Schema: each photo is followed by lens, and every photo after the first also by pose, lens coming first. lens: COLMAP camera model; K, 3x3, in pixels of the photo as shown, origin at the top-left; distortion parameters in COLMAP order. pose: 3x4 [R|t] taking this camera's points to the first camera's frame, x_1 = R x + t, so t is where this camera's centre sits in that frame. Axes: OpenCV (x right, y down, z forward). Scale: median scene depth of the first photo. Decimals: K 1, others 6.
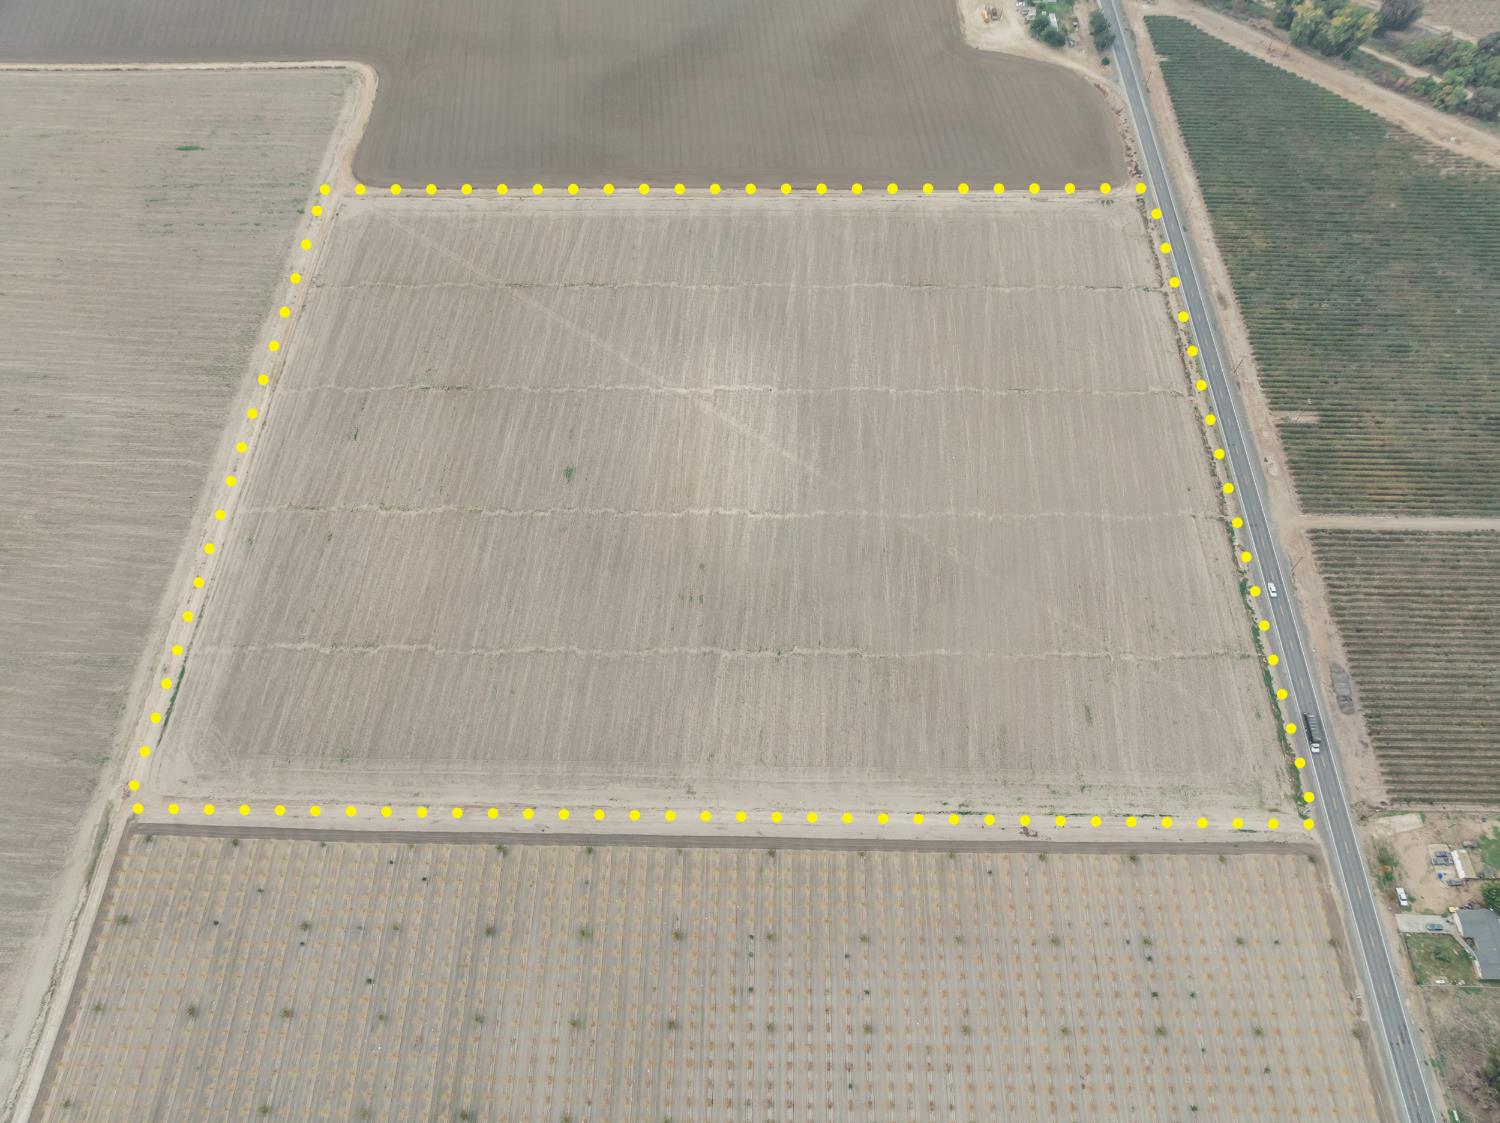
lens RADIAL K [[1052.1, 0, 752.2], [0, 1052.1, 564.4], [0, 0, 1]] dist [-0.037219, 0.006312]
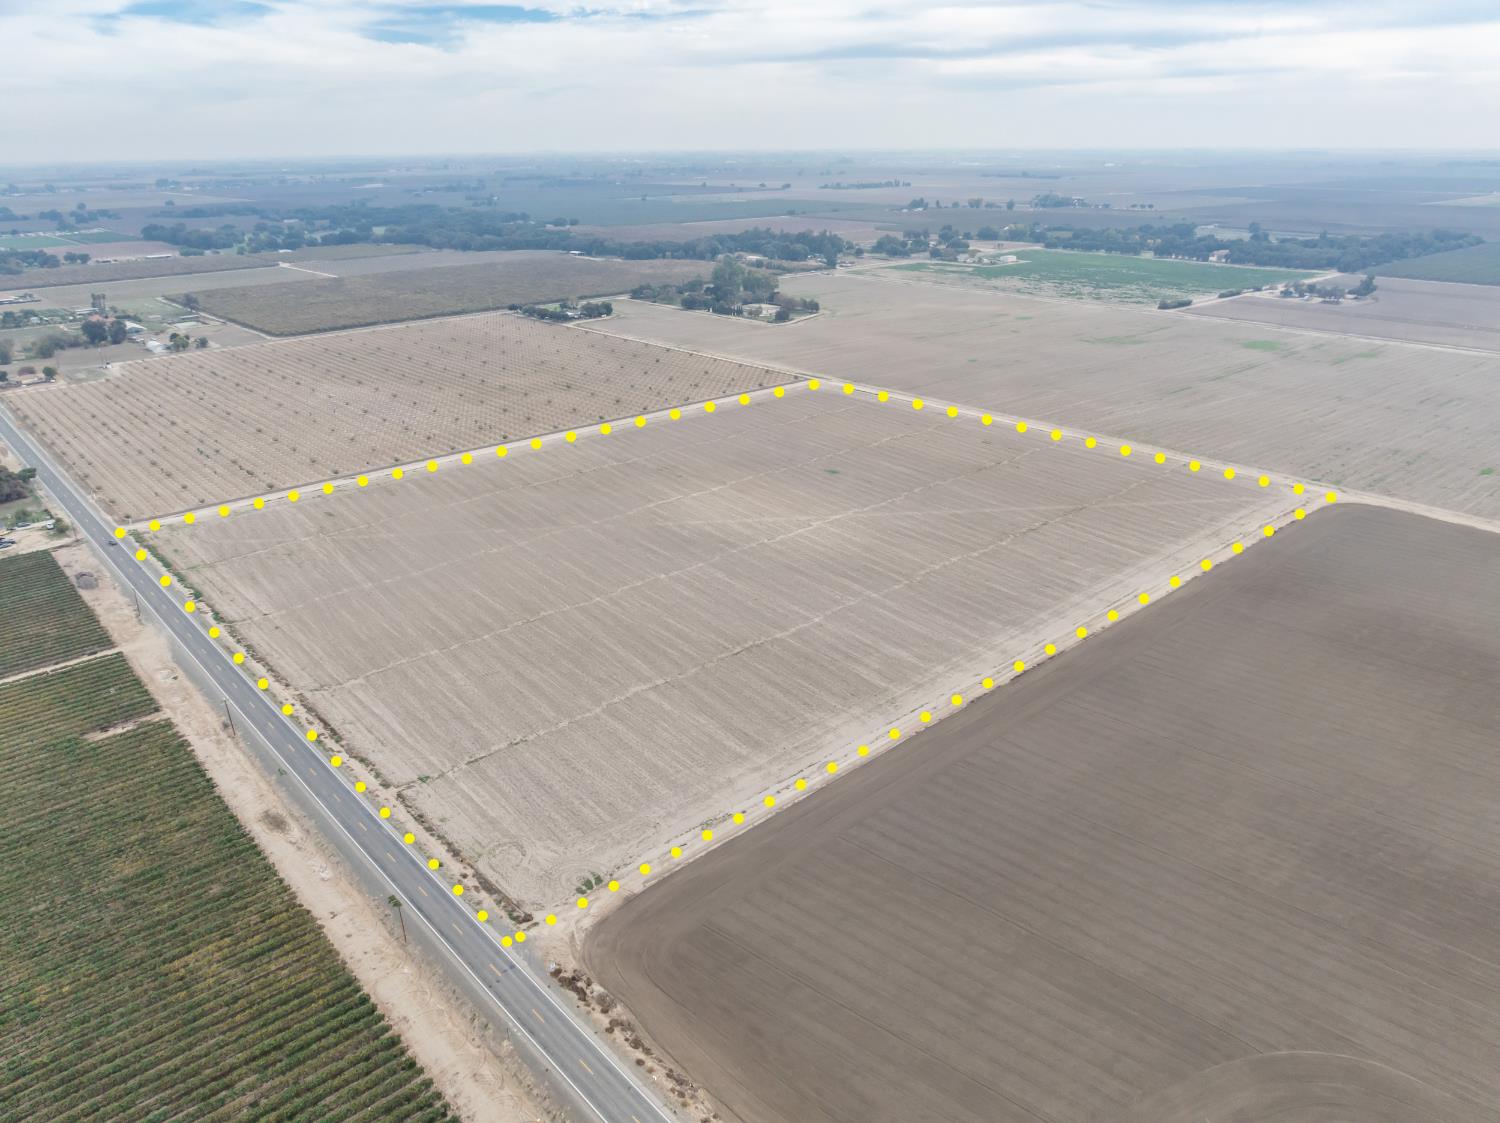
lens RADIAL K [[1052.1, 0, 752.2], [0, 1052.1, 564.4], [0, 0, 1]] dist [-0.037219, 0.006312]
pose [[-0.734797, 0.266029, -0.623940, 0.677773], [-0.571213, 0.253351, 0.780723, -0.973408], [0.365771, 0.930076, -0.034202, 1.188481]]
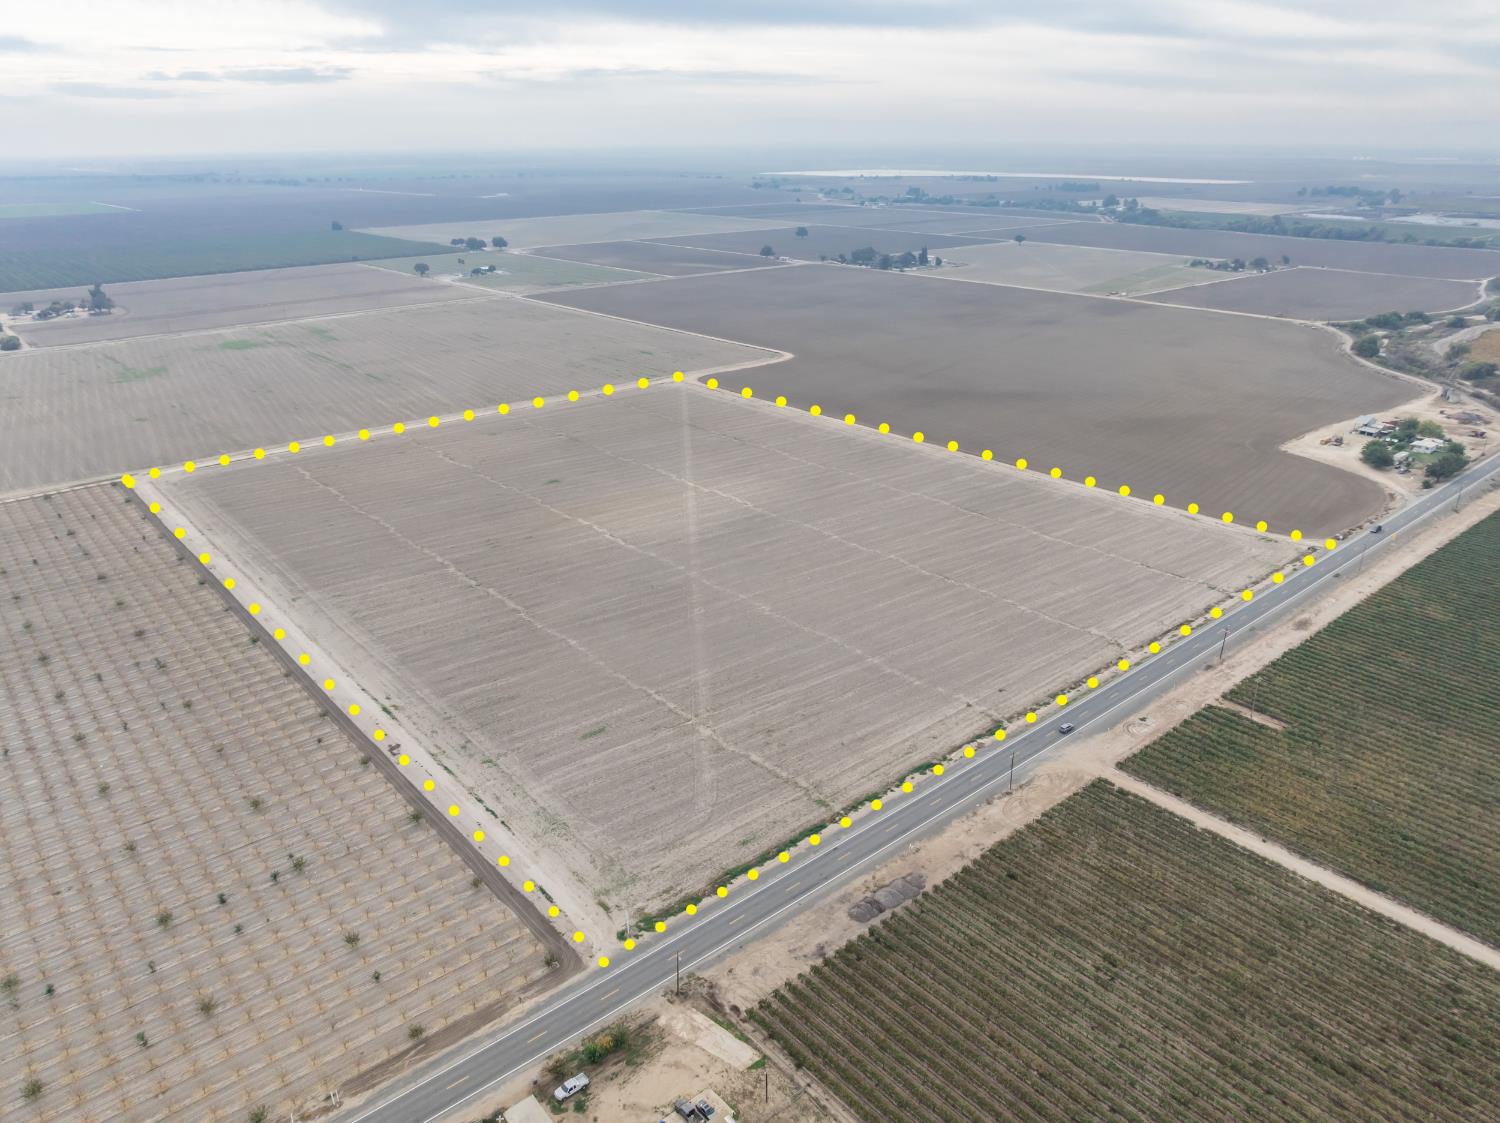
lens RADIAL K [[1052.1, 0, 752.2], [0, 1052.1, 564.4], [0, 0, 1]] dist [-0.037219, 0.006312]
pose [[0.662011, 0.284509, -0.693395, 0.817821], [-0.637608, 0.700065, -0.321503, 0.212048], [0.393951, 0.654953, 0.644856, 0.459681]]
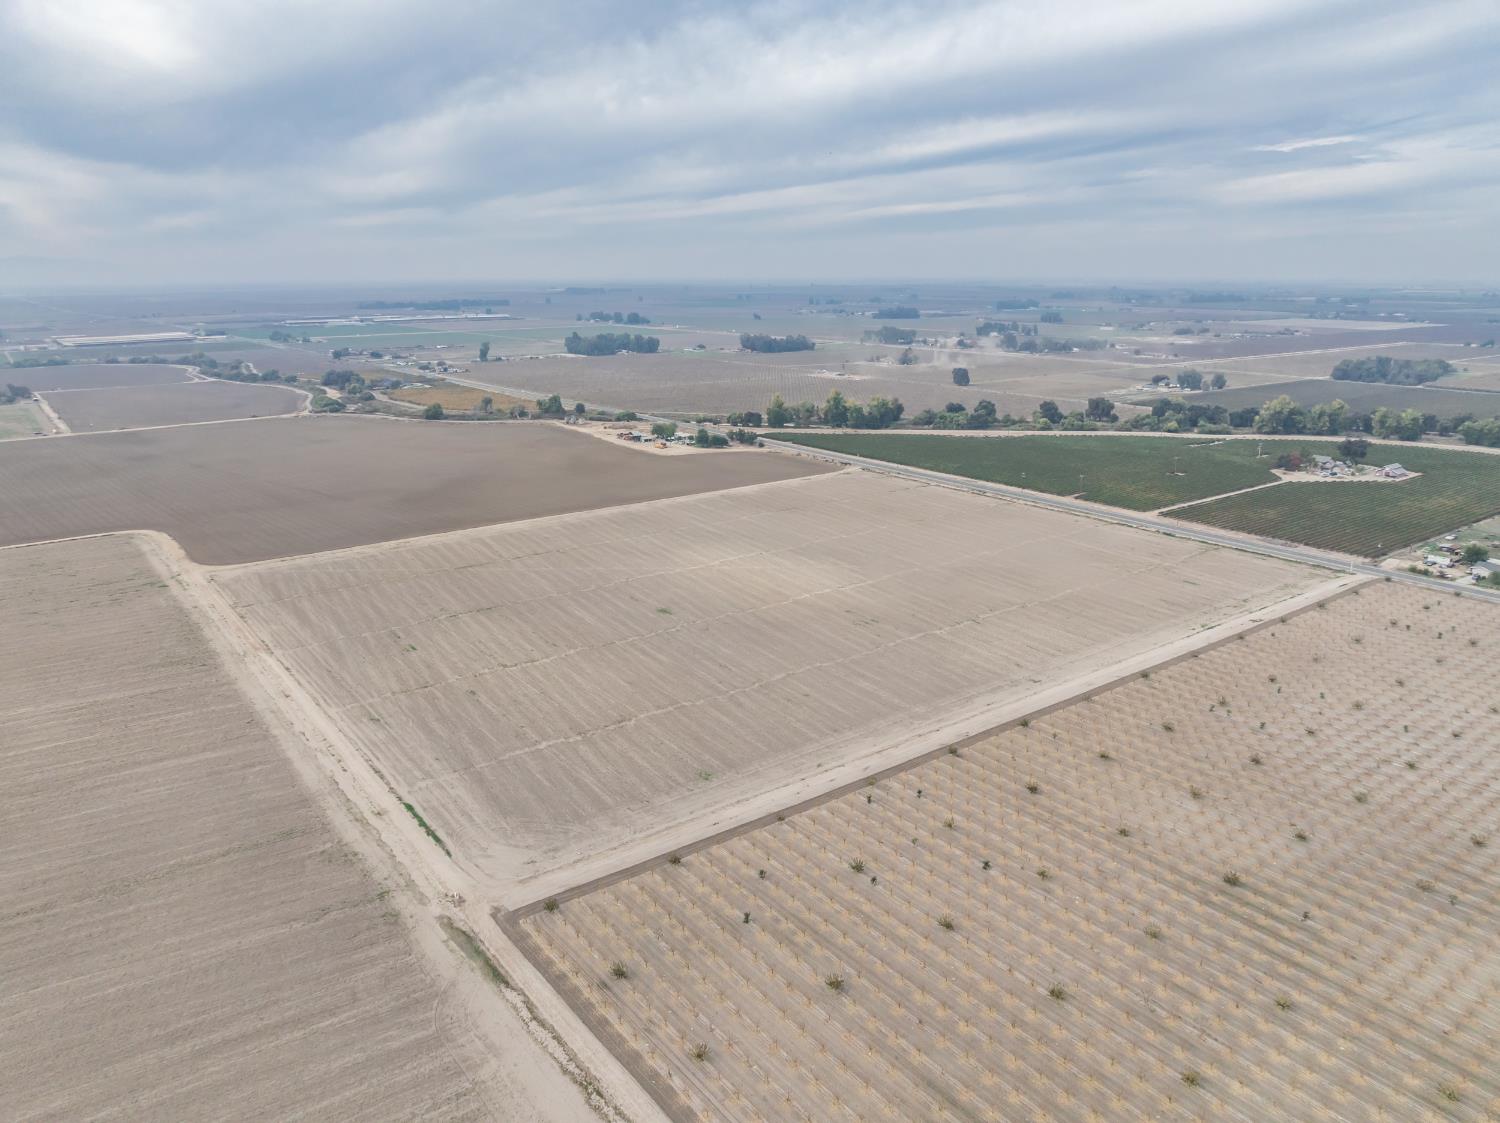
lens RADIAL K [[1052.1, 0, 752.2], [0, 1052.1, 564.4], [0, 0, 1]] dist [-0.037219, 0.006312]
pose [[0.788595, -0.164918, 0.592385, -0.719820], [0.524336, 0.683608, -0.507692, 0.440328], [-0.321232, 0.710972, 0.625562, 0.378965]]
